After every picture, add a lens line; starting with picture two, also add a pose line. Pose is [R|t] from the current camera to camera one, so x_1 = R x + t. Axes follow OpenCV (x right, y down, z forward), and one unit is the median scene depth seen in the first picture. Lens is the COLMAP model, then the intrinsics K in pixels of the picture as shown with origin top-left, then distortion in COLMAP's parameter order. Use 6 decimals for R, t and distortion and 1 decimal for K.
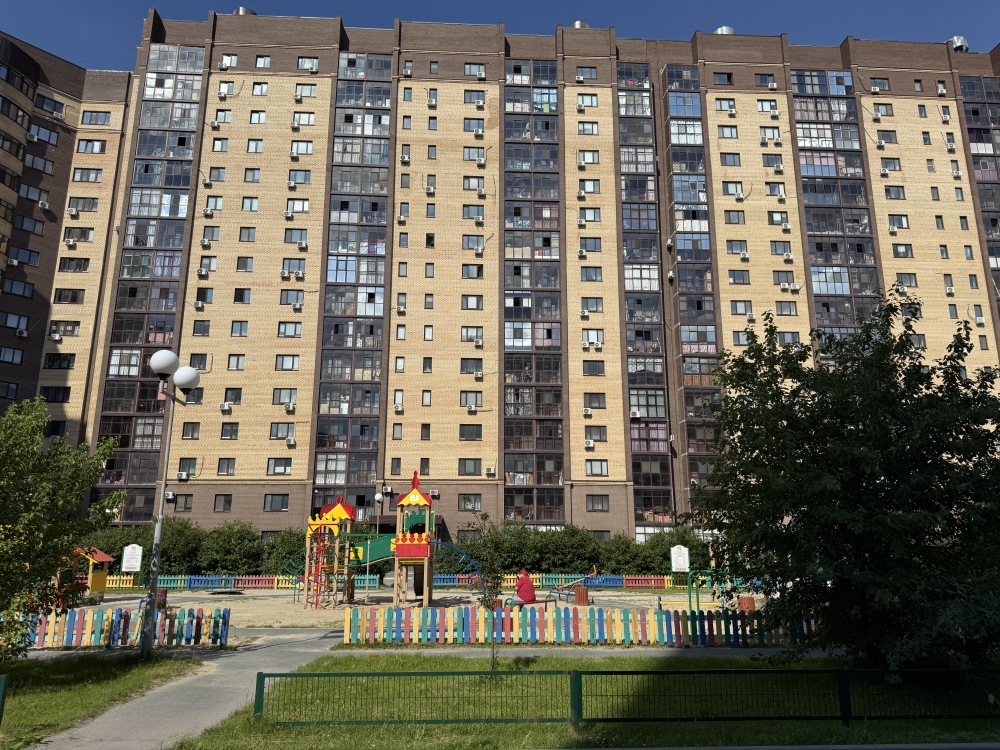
lens RADIAL K [[703.8, 0, 493.0], [0, 703.8, 377.8], [0, 0, 1]] dist [0.074366, -0.096094]
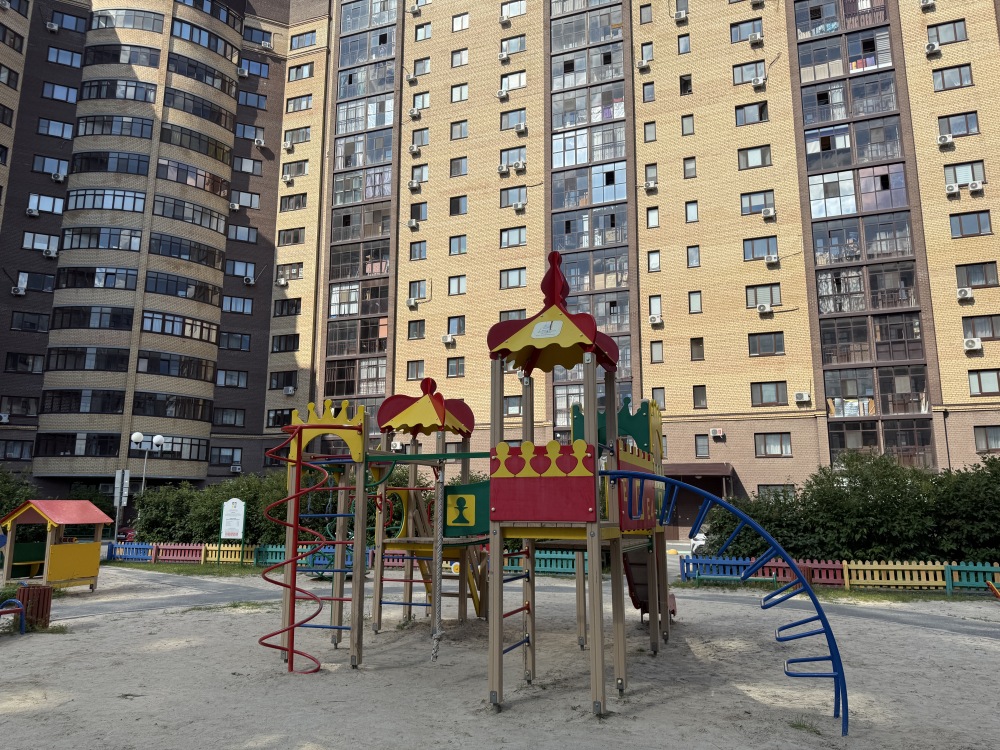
lens RADIAL K [[703.8, 0, 504.2], [0, 703.8, 372.0], [0, 0, 1]] dist [0.074366, -0.096094]
pose [[0.917747, -0.074657, -0.390086, 0.001750], [0.090054, 0.995709, 0.021302, 0.064272], [0.386822, -0.054678, 0.920532, 0.253102]]
